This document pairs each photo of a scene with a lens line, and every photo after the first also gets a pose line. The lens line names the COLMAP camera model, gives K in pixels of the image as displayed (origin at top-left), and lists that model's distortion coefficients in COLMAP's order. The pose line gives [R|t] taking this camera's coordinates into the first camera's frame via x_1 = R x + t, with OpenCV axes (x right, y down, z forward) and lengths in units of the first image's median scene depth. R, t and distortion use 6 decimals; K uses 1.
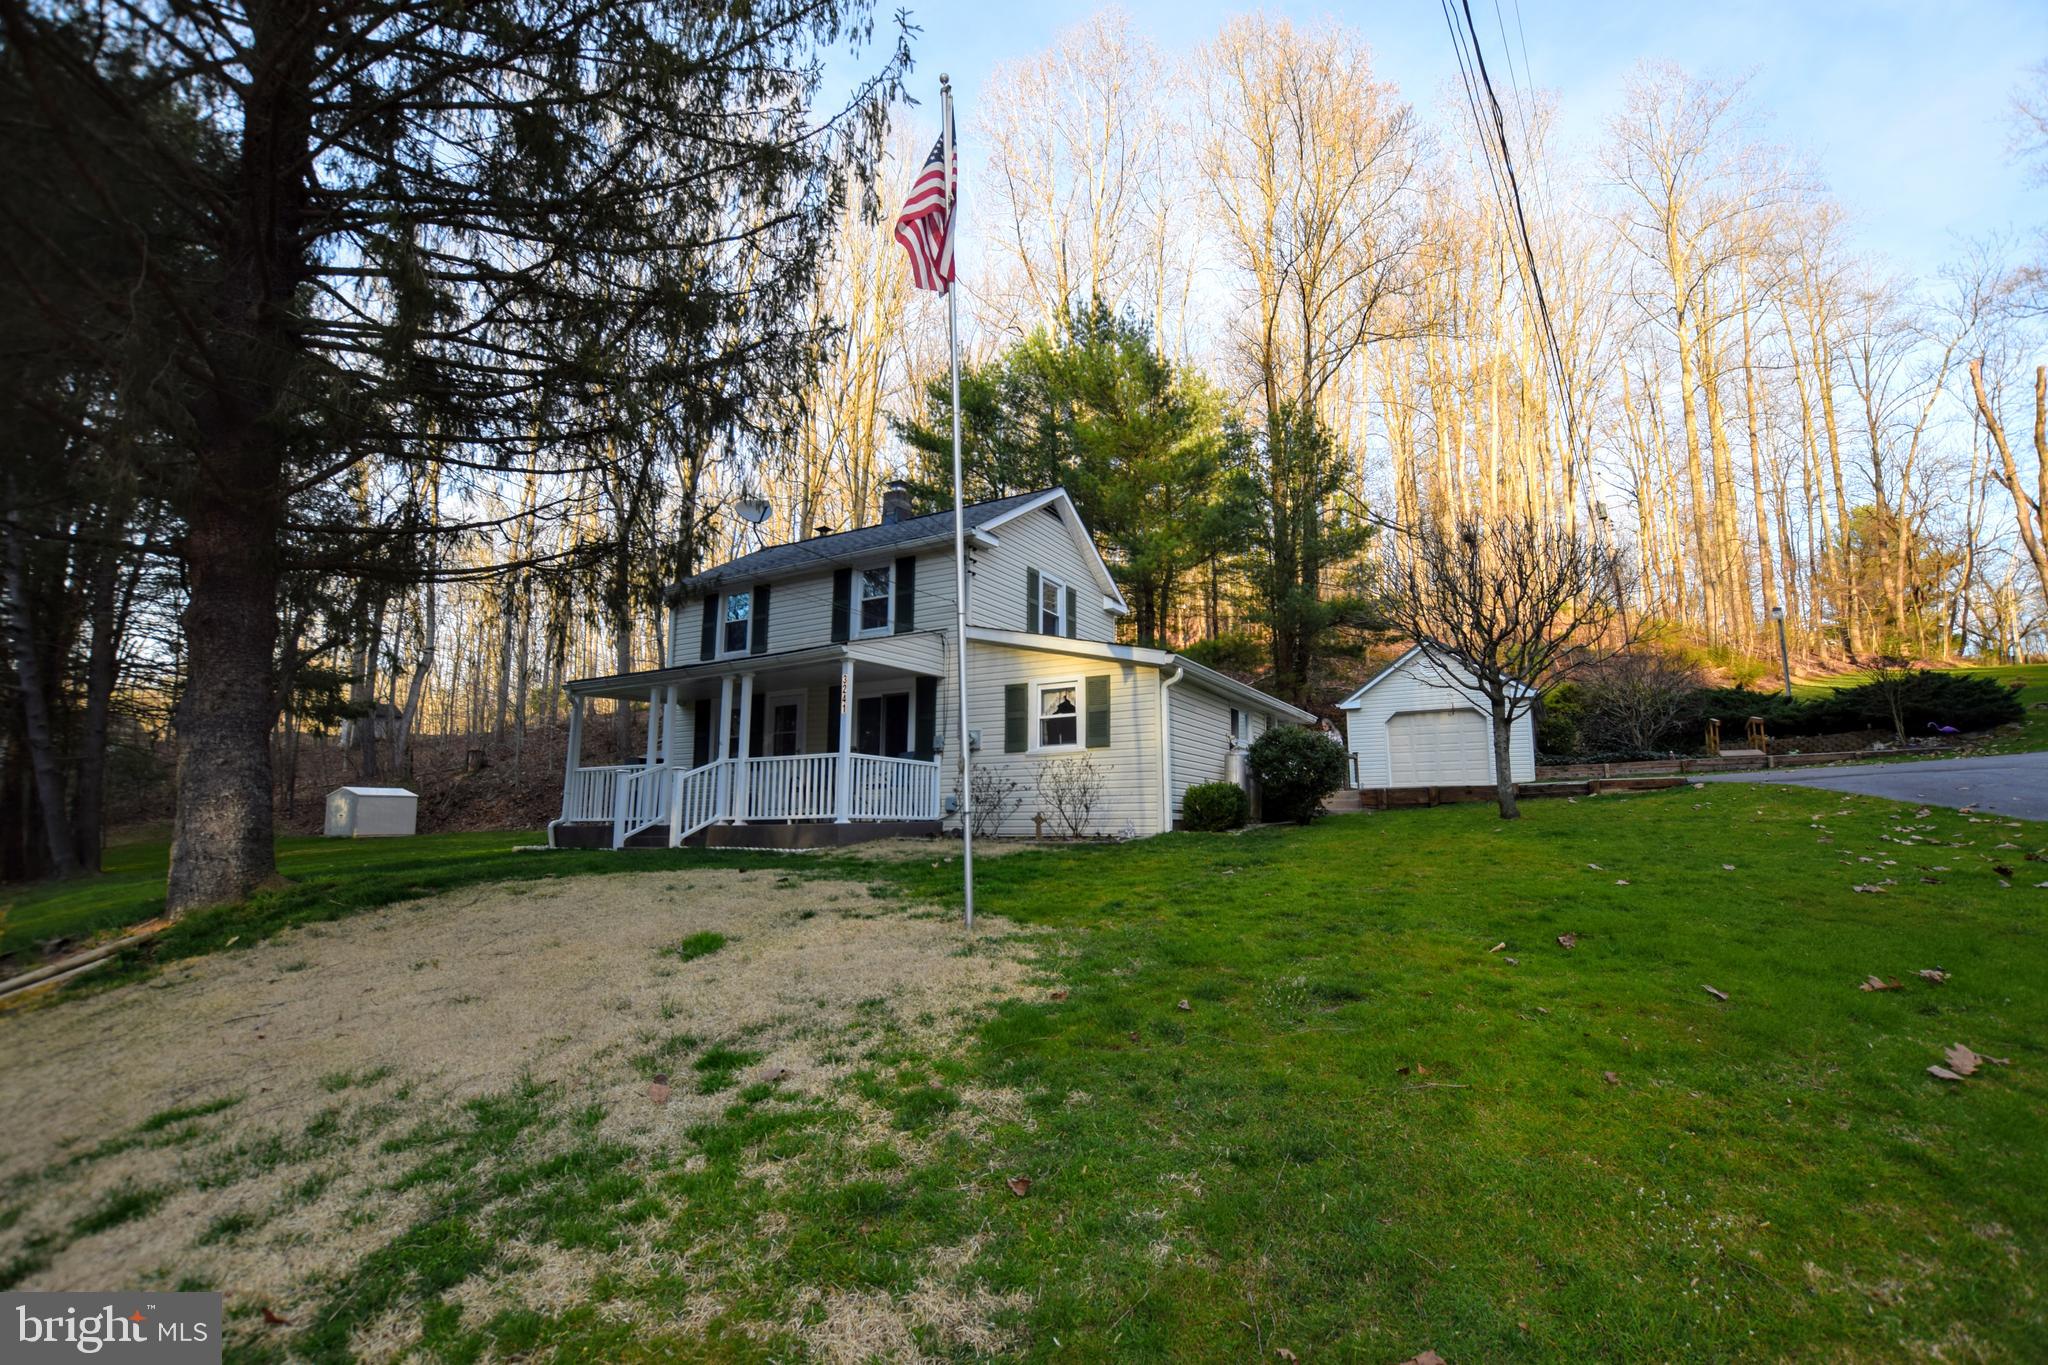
lens RADIAL K [[922.2, 0, 1024.0], [0, 922.2, 682.5], [0, 0, 1]] dist [0.000237, 0.000212]
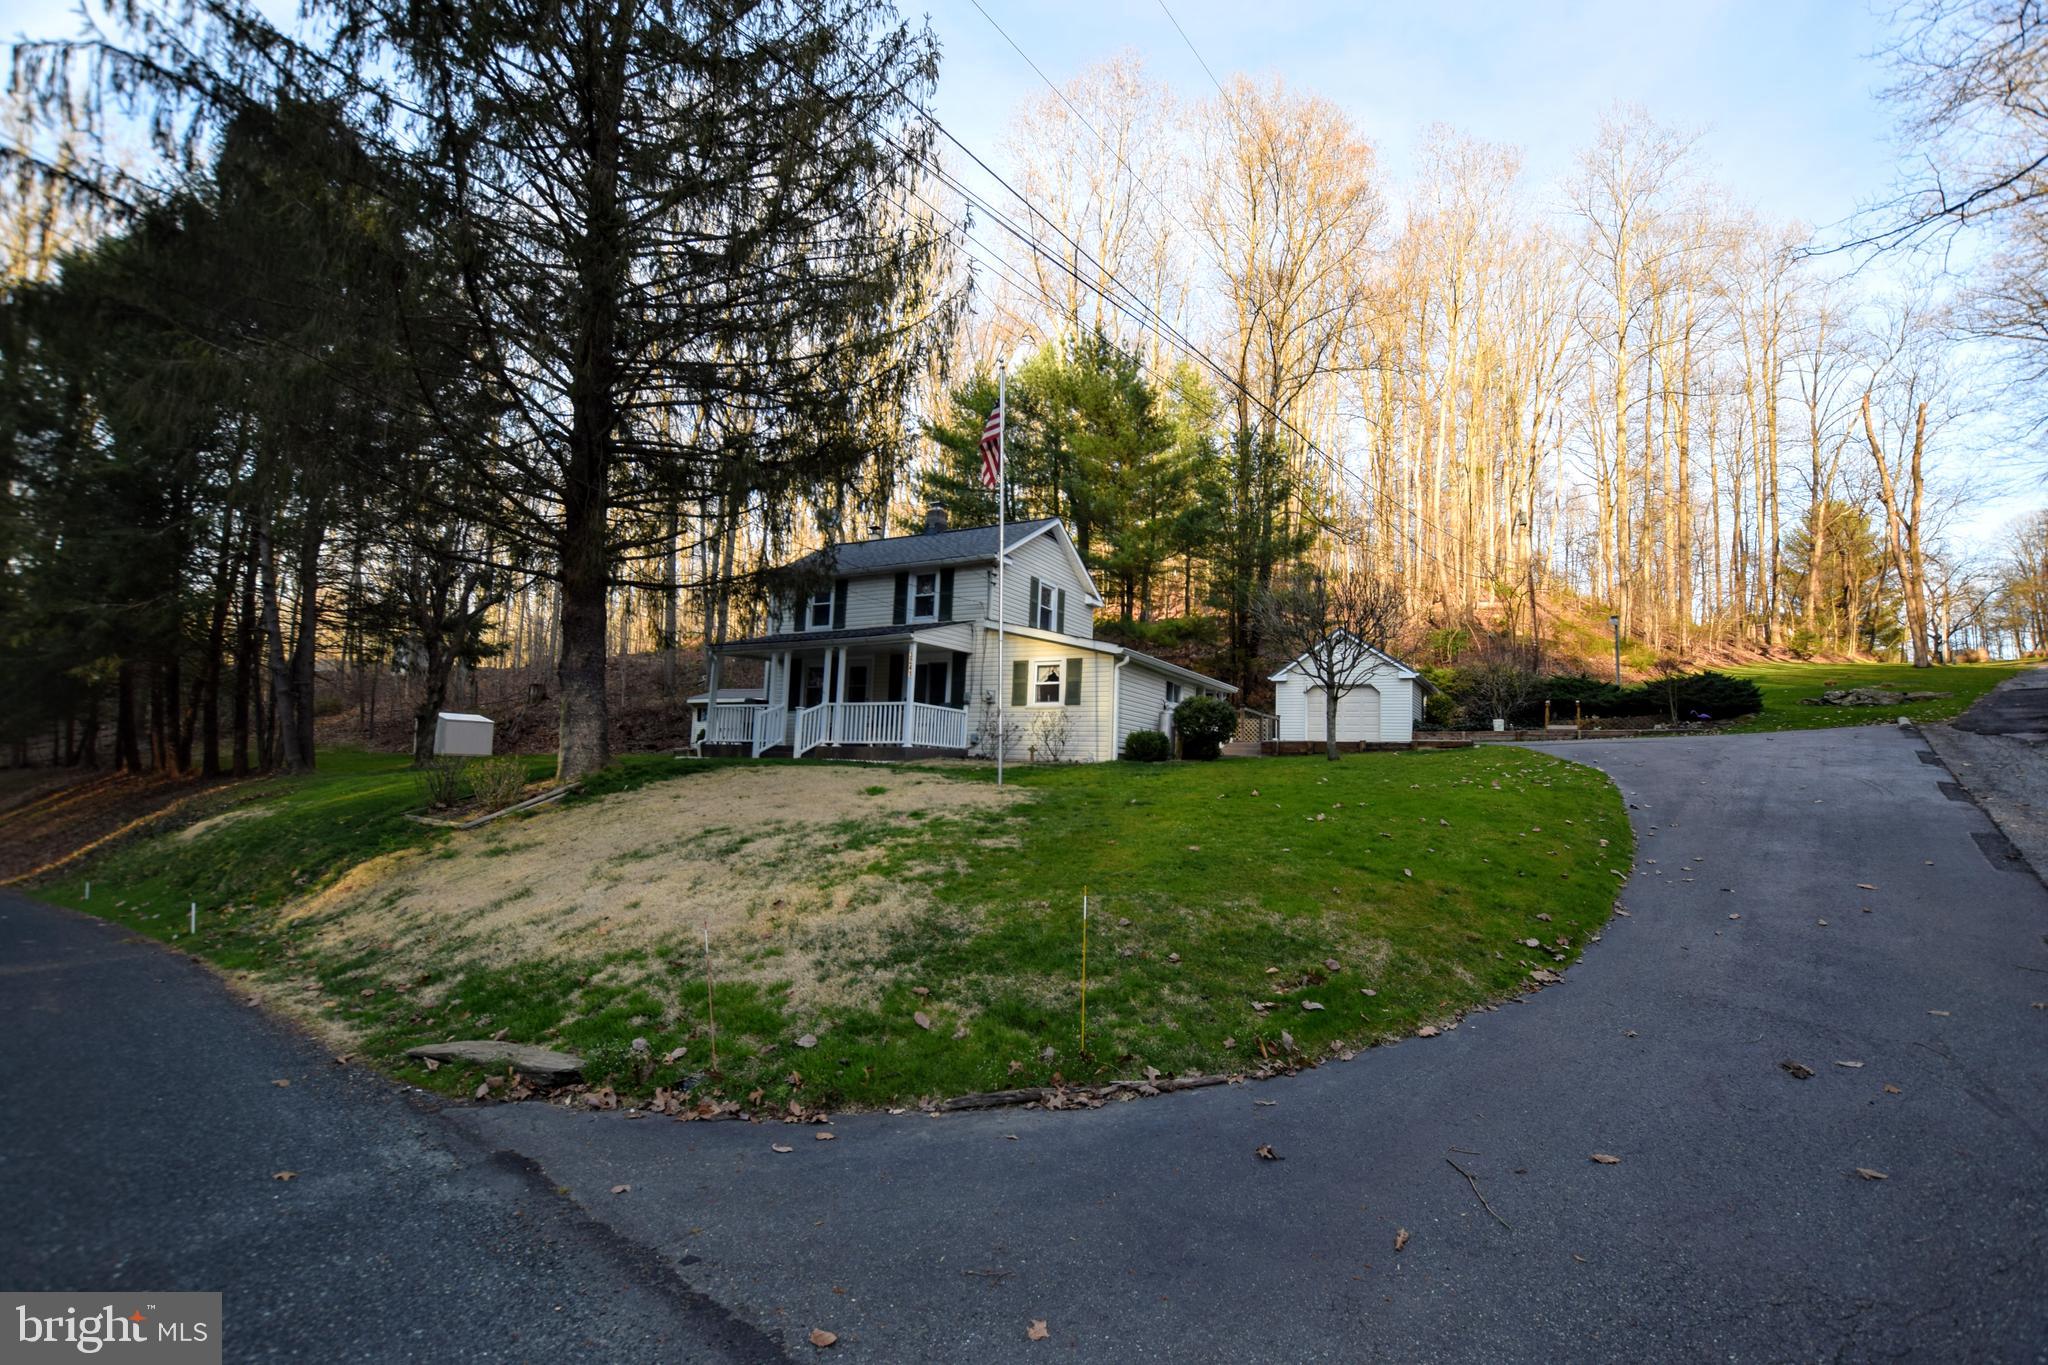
lens RADIAL K [[922.2, 0, 1024.0], [0, 922.2, 682.5], [0, 0, 1]] dist [0.000237, 0.000212]
pose [[0.999200, 0.039733, 0.004556, -0.007501], [-0.039917, 0.997849, 0.051995, -0.035189], [-0.002480, -0.052135, 0.998637, -0.428973]]
